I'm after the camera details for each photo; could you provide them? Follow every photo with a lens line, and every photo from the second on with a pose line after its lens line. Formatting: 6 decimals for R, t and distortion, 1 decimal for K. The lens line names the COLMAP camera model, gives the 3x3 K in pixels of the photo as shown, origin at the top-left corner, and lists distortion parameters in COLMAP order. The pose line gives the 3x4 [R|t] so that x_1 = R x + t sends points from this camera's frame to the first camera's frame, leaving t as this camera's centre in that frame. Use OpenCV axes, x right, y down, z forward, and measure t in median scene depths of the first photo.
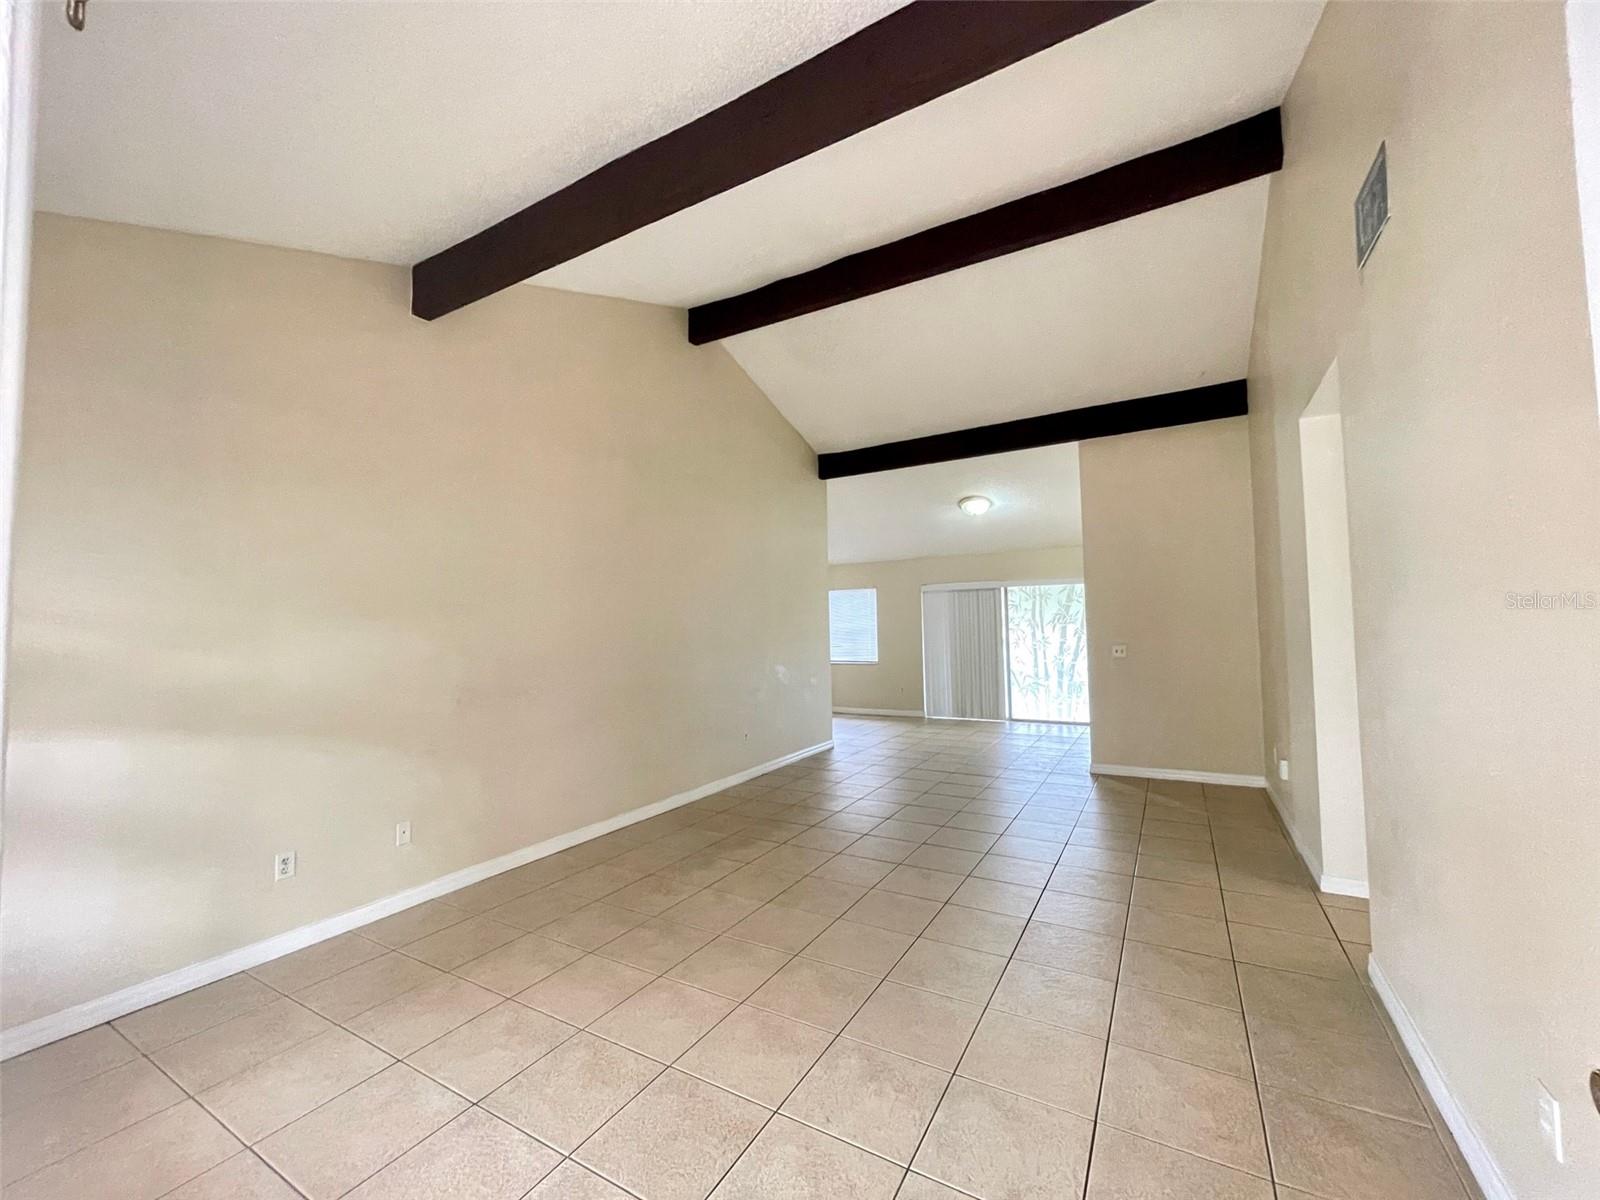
lens RADIAL K [[647.3, 0, 794.5], [0, 647.3, 600.2], [0, 0, 1]] dist [-0.005672, -0.000402]
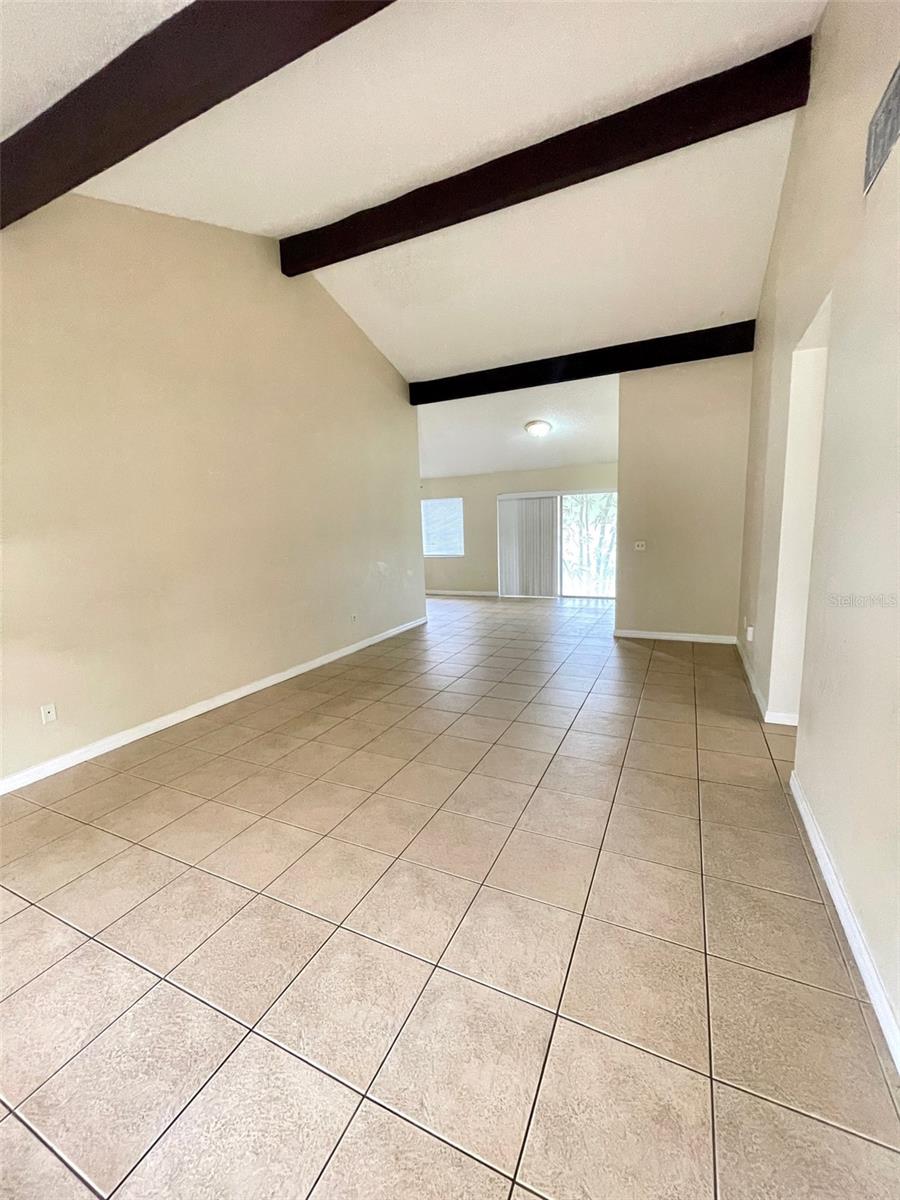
lens RADIAL K [[485.4, 0, 451.4], [0, 485.4, 601.5], [0, 0, 1]] dist [-0.005672, -0.000402]
pose [[0.996395, -0.026330, 0.080643, 0.072814], [0.010145, 0.980774, 0.194883, -0.010735], [-0.084223, -0.193362, 0.977506, 0.094173]]
